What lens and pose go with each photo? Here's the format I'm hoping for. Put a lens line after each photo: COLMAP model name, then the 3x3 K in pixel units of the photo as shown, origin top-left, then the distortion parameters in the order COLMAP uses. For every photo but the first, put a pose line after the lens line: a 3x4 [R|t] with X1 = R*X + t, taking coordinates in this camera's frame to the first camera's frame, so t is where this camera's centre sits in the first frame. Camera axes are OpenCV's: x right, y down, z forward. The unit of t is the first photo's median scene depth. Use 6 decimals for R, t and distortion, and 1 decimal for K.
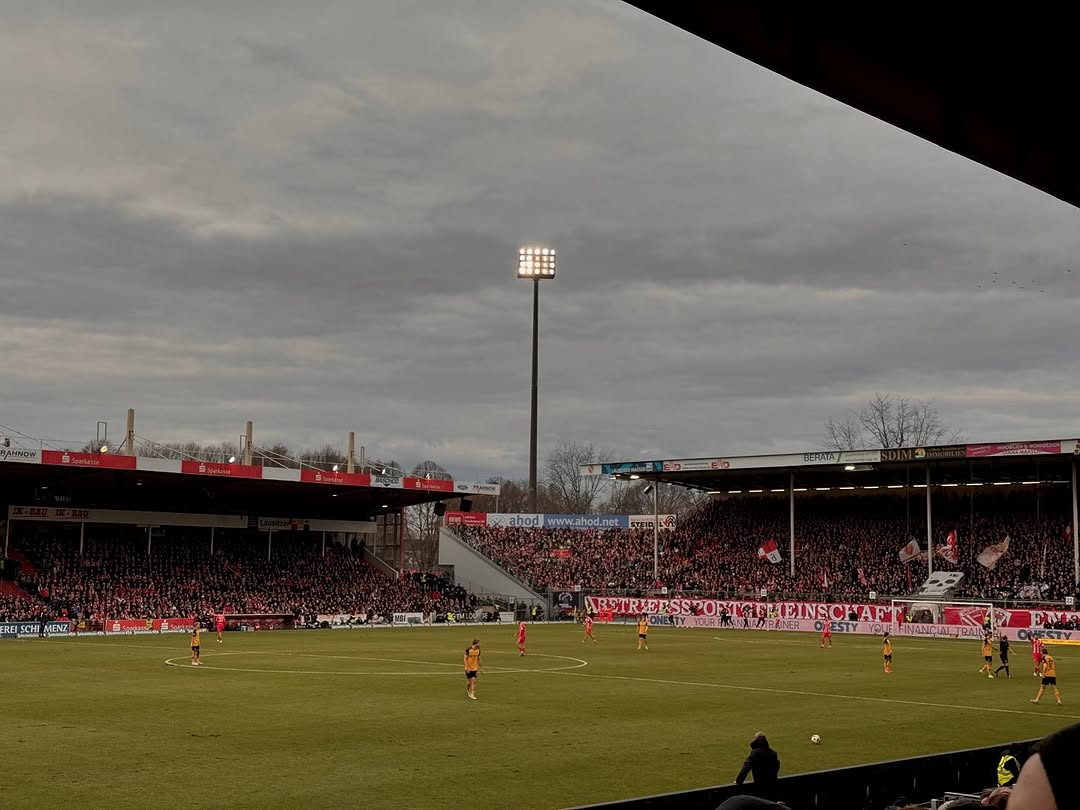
lens RADIAL K [[1490.0, 0, 544.9], [0, 1490.0, 416.0], [0, 0, 1]] dist [0.179655, -0.309636]
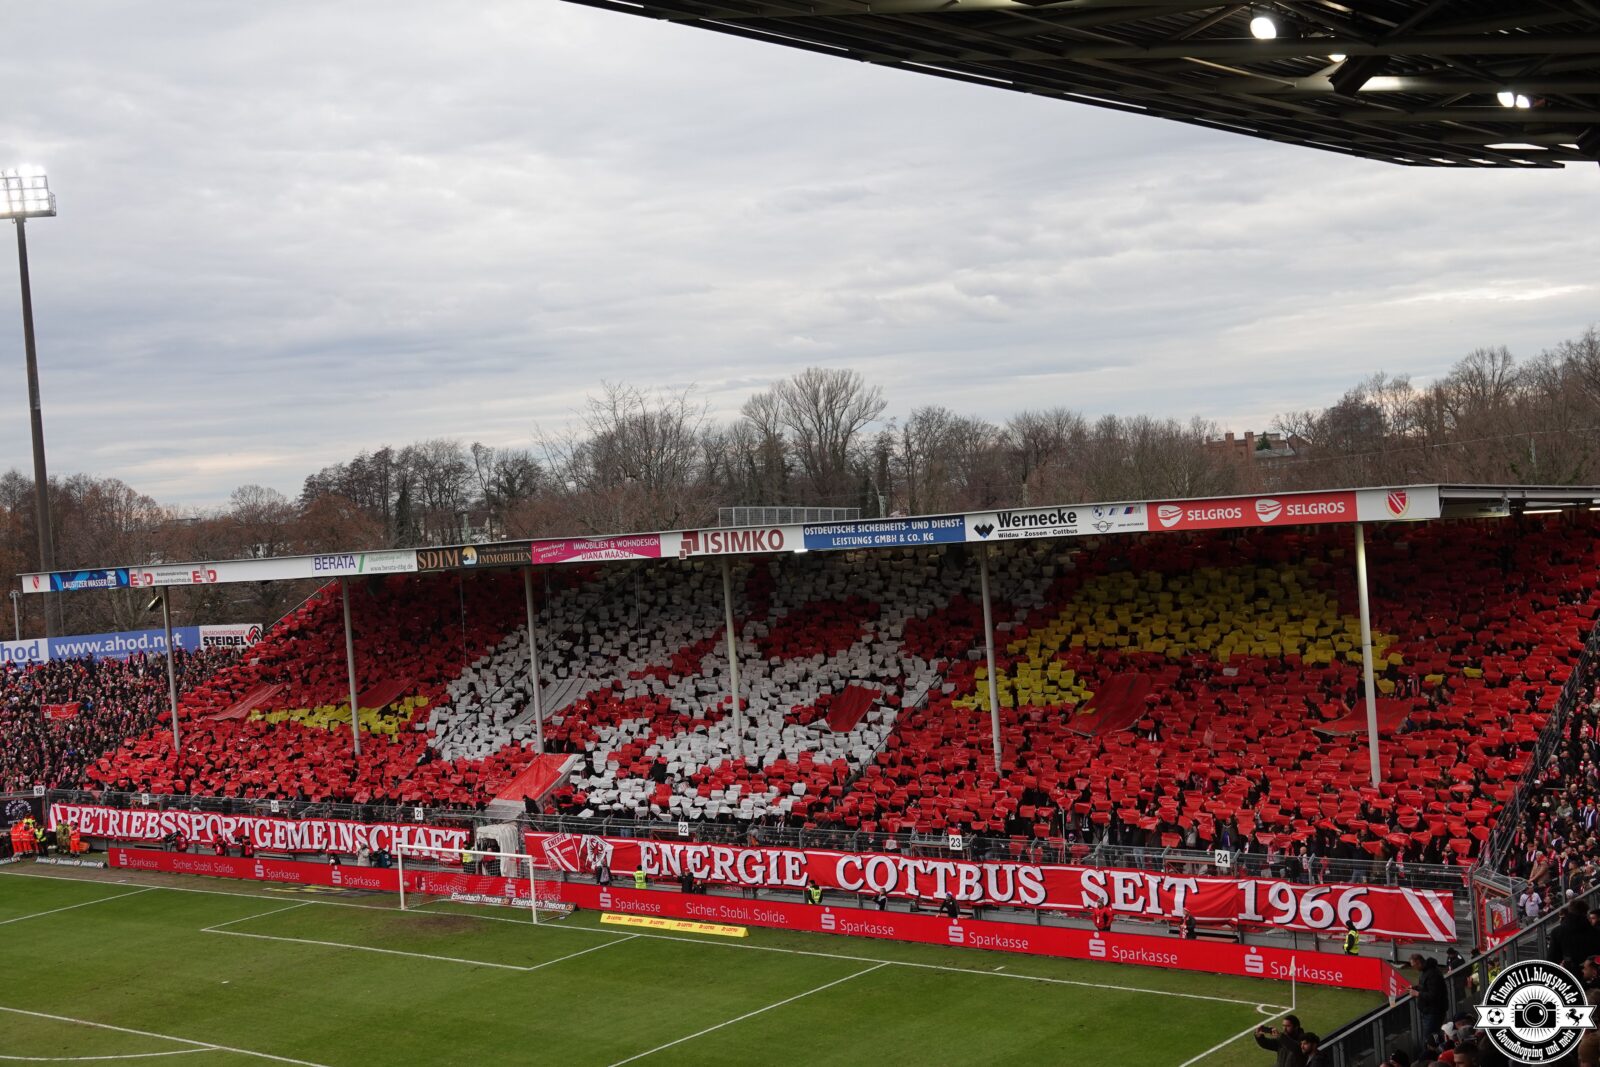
lens RADIAL K [[2097.7, 0, 797.1], [0, 2097.7, 534.4], [0, 0, 1]] dist [0.011964, -0.019281]
pose [[0.994343, -0.088609, 0.058574, 0.287696], [0.080855, 0.989033, 0.123594, -0.059941], [-0.068883, -0.118159, 0.990603, 0.213824]]
